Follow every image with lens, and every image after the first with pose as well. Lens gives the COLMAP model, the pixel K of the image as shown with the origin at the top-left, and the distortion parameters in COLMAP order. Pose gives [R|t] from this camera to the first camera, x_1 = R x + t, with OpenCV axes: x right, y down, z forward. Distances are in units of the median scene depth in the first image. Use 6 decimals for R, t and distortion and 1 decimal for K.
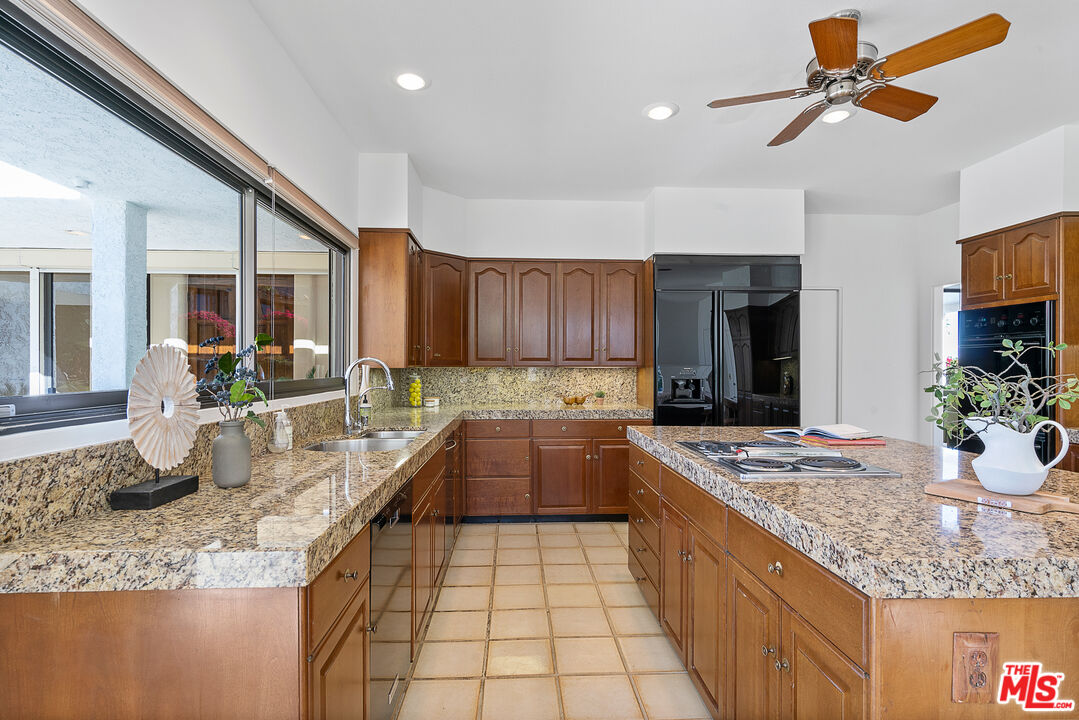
lens RADIAL K [[527.9, 0, 540.2], [0, 527.9, 369.0], [0, 0, 1]] dist [0.000579, 0.000005]
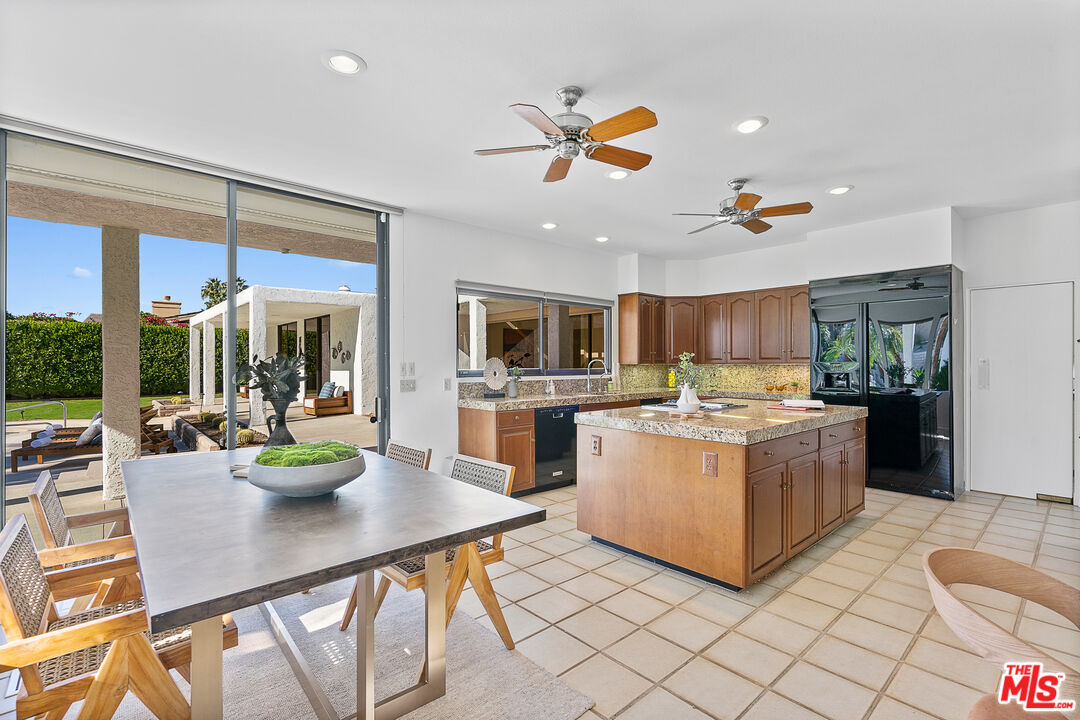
lens RADIAL K [[528.4, 0, 540.7], [0, 528.4, 369.0], [0, 0, 1]] dist [0.000579, 0.000005]
pose [[0.602973, 0.005261, -0.797744, 0.885755], [-0.000665, 0.999981, 0.006092, 0.001737], [0.797761, -0.003142, 0.602965, -0.373316]]
